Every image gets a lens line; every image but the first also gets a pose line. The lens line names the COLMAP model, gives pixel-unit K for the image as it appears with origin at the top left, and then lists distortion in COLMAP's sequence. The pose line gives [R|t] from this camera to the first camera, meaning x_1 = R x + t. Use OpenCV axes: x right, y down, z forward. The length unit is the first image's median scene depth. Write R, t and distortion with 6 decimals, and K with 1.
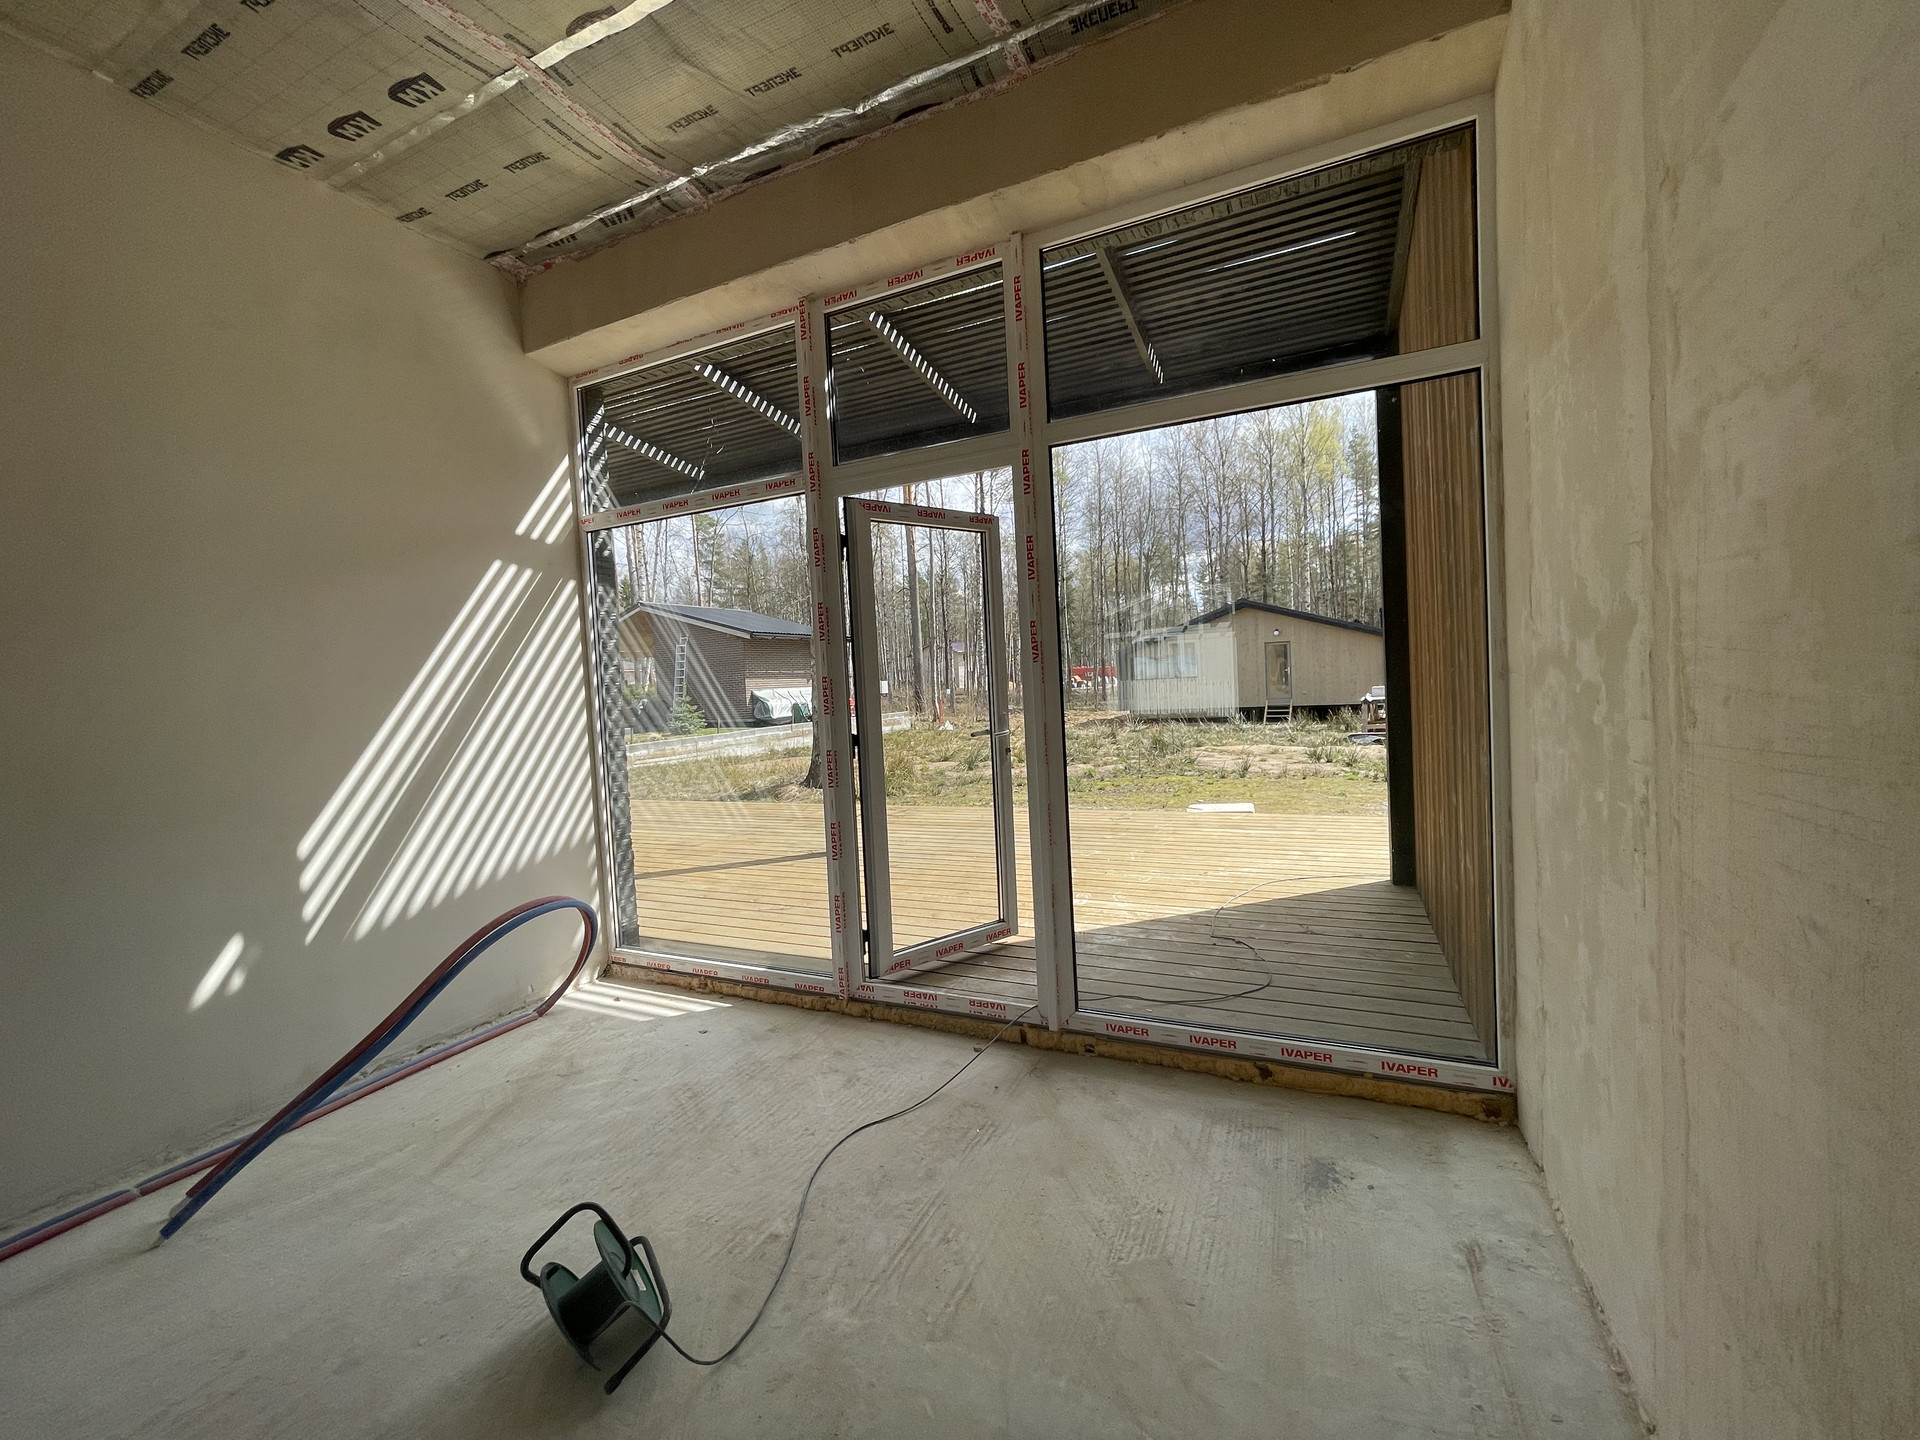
lens RADIAL K [[777.1, 0, 963.8], [0, 777.1, 715.8], [0, 0, 1]] dist [-0.008879, 0.007426]
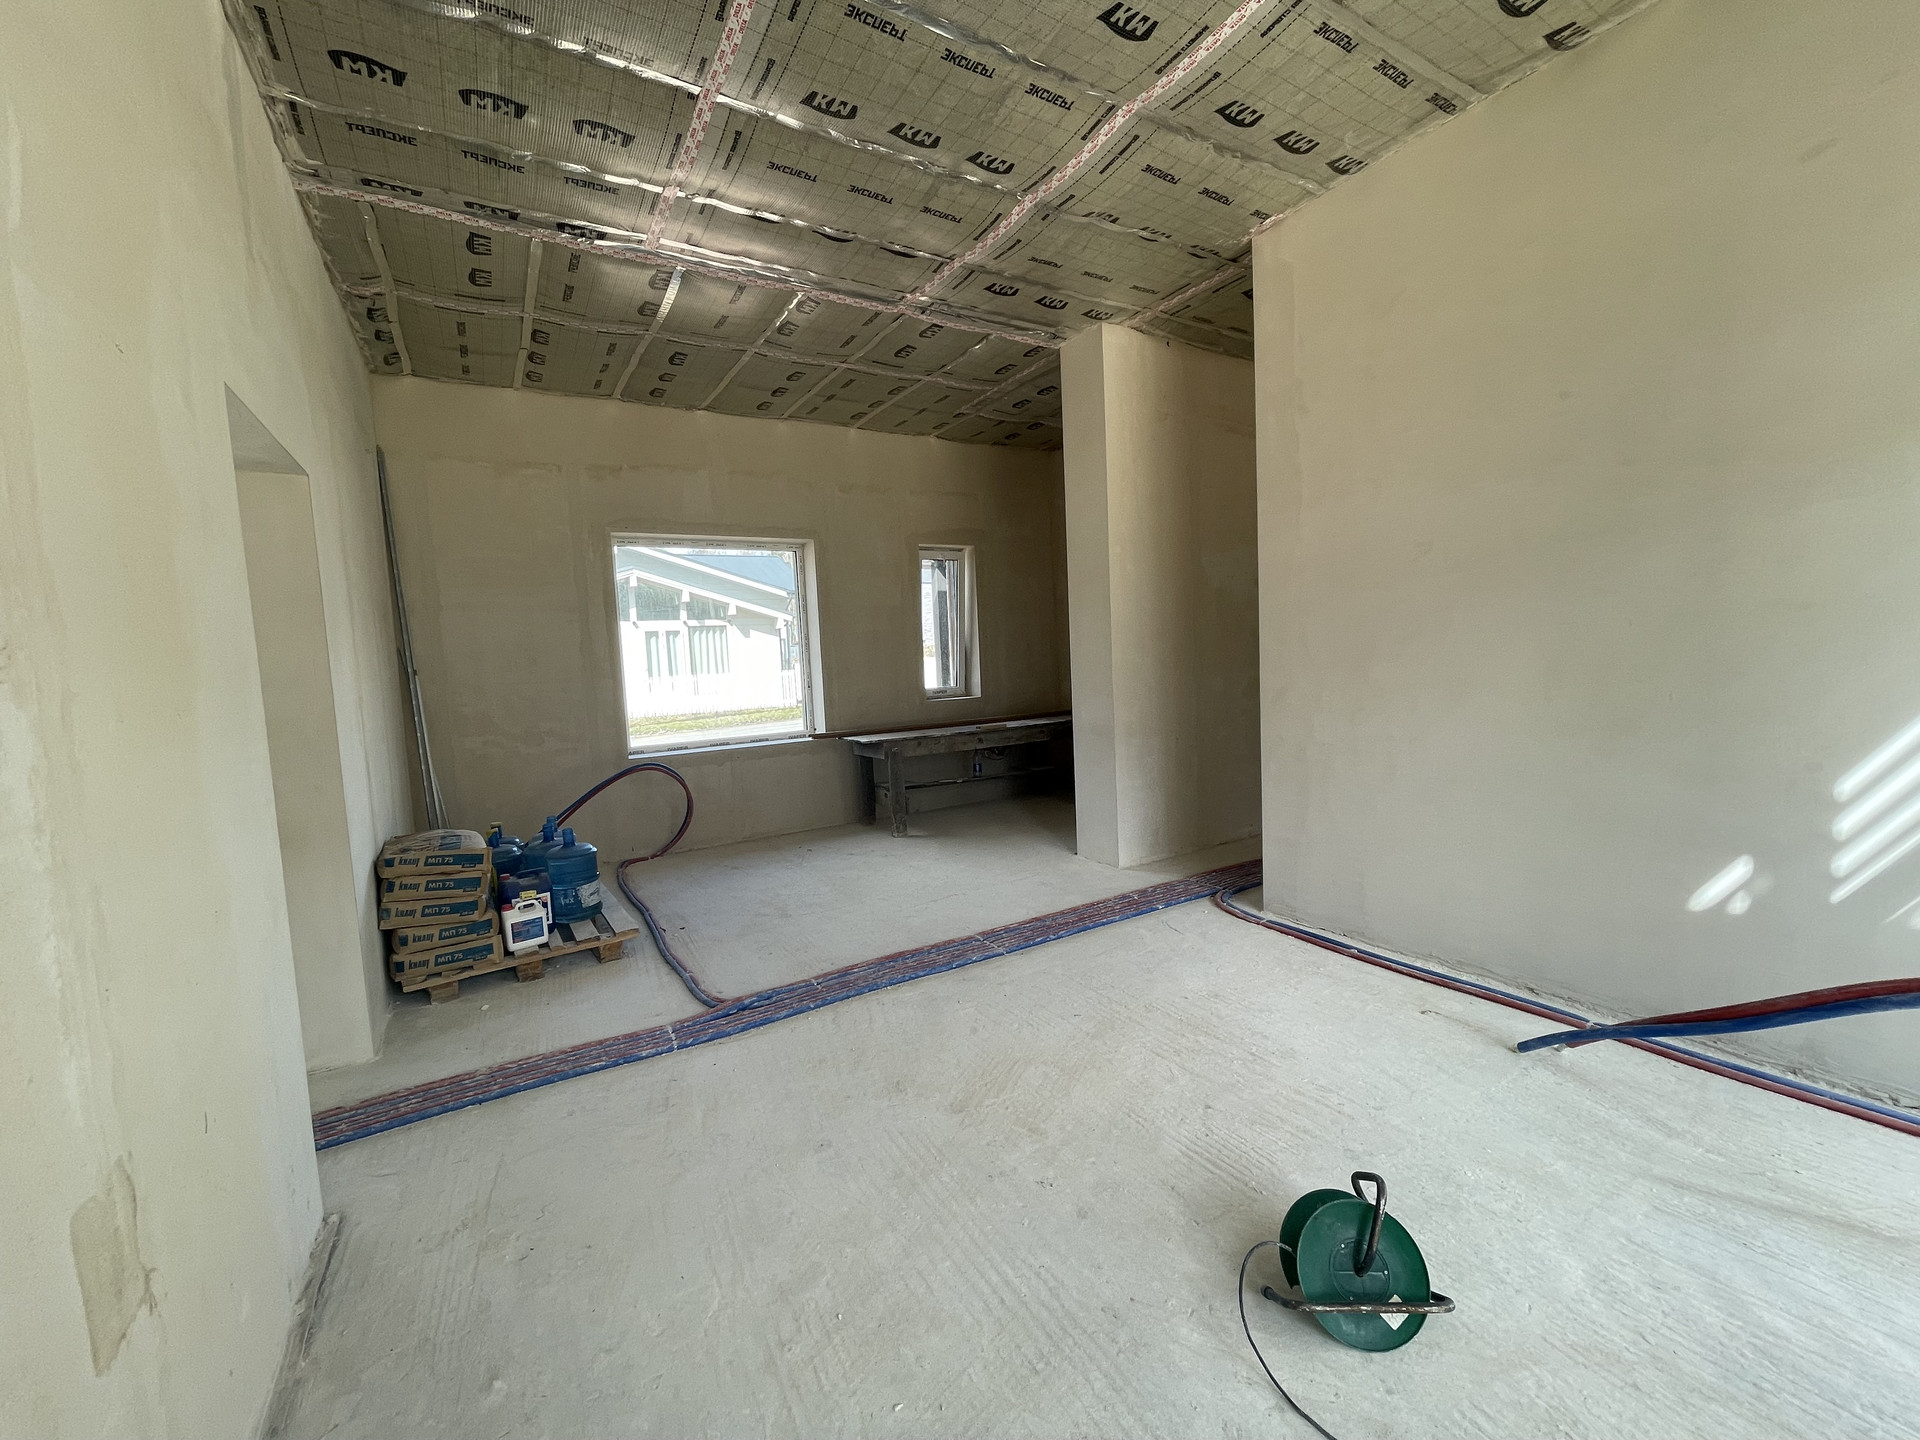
lens RADIAL K [[777.1, 0, 963.8], [0, 777.1, 715.8], [0, 0, 1]] dist [-0.008879, 0.007426]
pose [[-0.551392, 0.140103, -0.822398, 0.328906], [0.031481, 0.988589, 0.147309, -0.052590], [0.833652, 0.055335, -0.549511, 0.729999]]
